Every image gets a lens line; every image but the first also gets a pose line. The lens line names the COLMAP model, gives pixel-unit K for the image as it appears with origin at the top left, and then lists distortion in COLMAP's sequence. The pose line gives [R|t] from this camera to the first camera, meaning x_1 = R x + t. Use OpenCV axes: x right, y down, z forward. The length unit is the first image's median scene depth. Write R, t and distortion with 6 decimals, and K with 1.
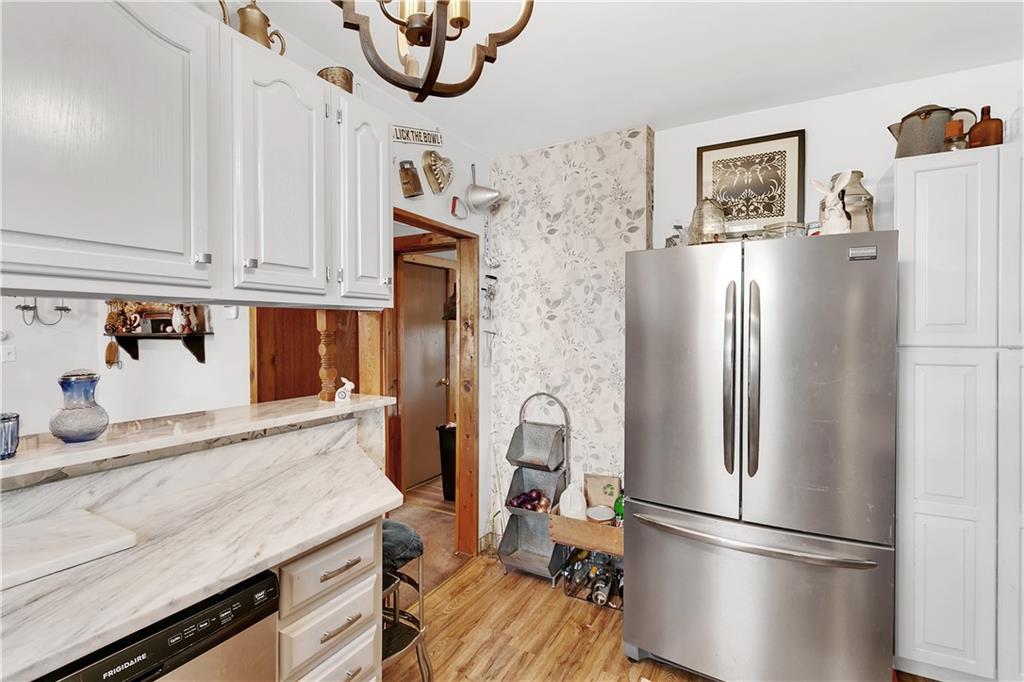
lens RADIAL K [[479.6, 0, 512.0], [0, 479.6, 341.0], [0, 0, 1]] dist [-0.000058, -0.000237]
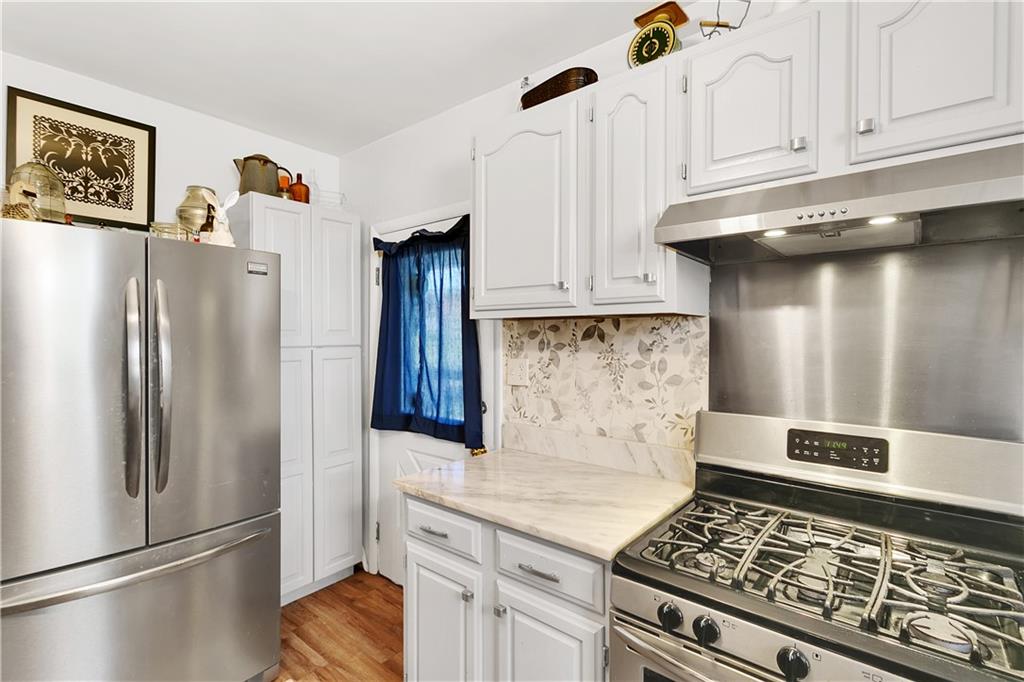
lens RADIAL K [[479.6, 0, 512.0], [0, 479.6, 341.0], [0, 0, 1]] dist [-0.000058, -0.000237]
pose [[0.178966, -0.009571, 0.983809, -0.213624], [0.023015, 0.999720, 0.005539, 0.001498], [-0.983586, 0.021651, 0.179136, 0.123921]]
